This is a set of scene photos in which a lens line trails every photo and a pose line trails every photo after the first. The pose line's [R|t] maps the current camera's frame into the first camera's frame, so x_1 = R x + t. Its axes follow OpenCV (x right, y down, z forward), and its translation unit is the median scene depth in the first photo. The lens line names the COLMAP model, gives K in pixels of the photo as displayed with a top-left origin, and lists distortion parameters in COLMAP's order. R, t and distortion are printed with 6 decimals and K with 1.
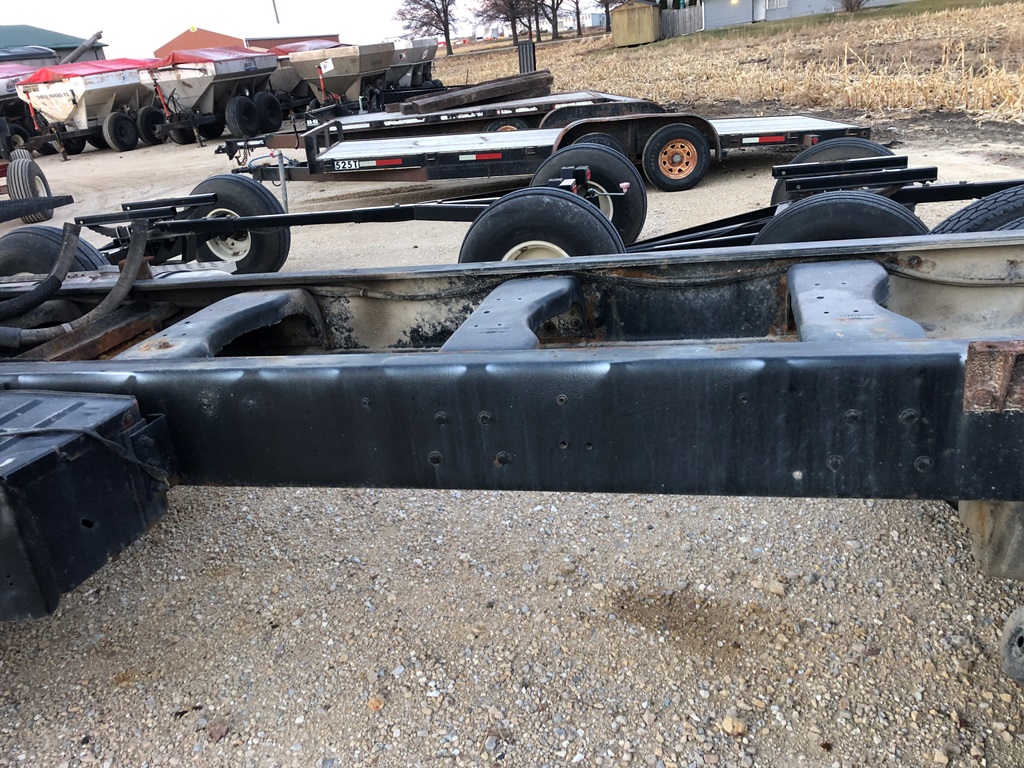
lens RADIAL K [[833.0, 0, 508.1], [0, 833.0, 380.9], [0, 0, 1]] dist [0.033144, -0.023094]
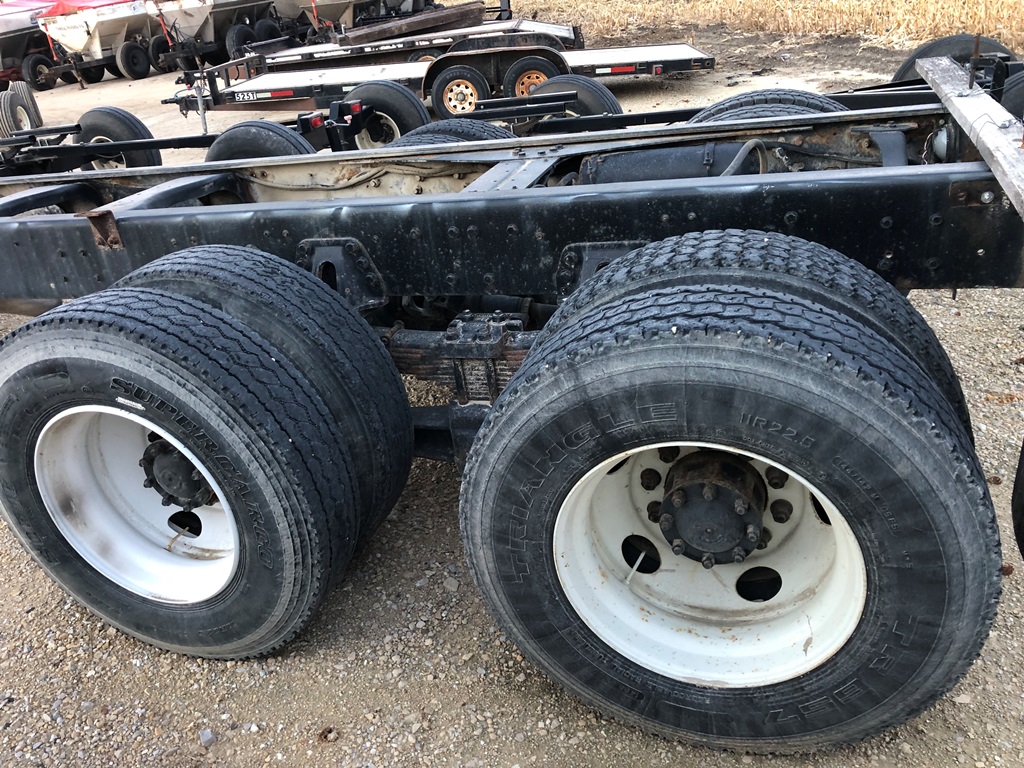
lens RADIAL K [[833.0, 0, 511.1], [0, 833.0, 386.7], [0, 0, 1]] dist [0.033144, -0.023094]
pose [[0.996884, 0.017432, -0.076925, 0.267147], [-0.010148, 0.995513, 0.094083, 0.030159], [0.078220, -0.093009, 0.992588, -0.164739]]
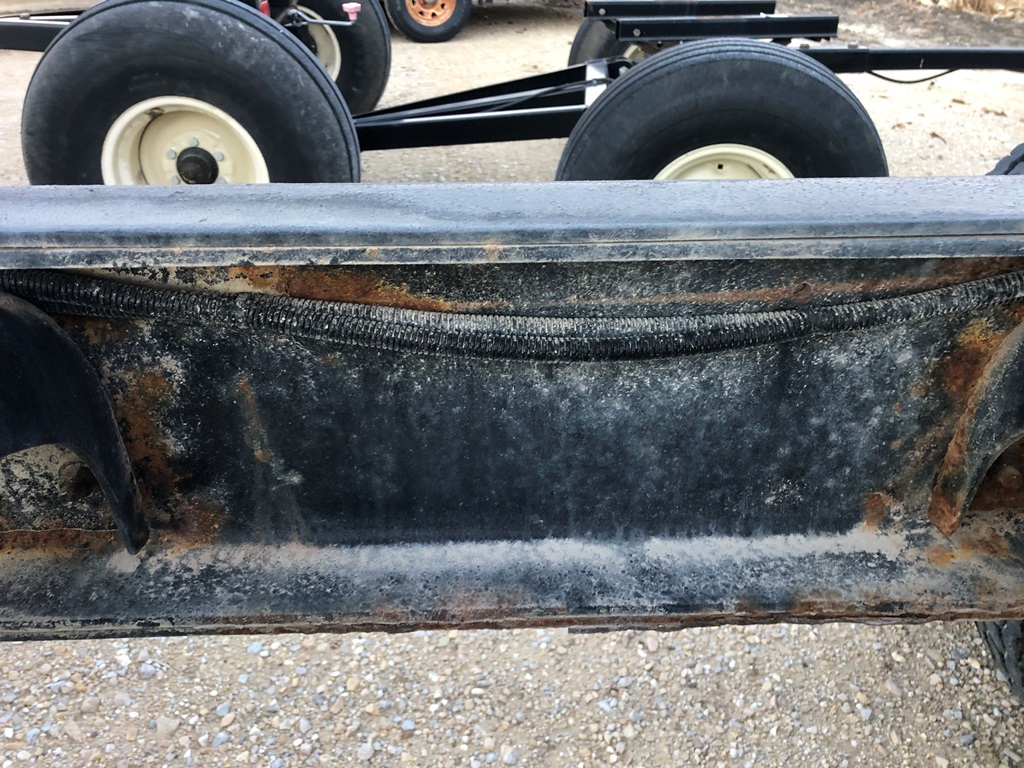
lens RADIAL K [[833.0, 0, 513.4], [0, 833.0, 389.8], [0, 0, 1]] dist [0.033144, -0.023094]
pose [[0.954407, -0.043239, 0.295360, 0.033616], [-0.004602, 0.987205, 0.159392, -0.034754], [-0.298473, -0.153484, 0.941996, 0.200239]]
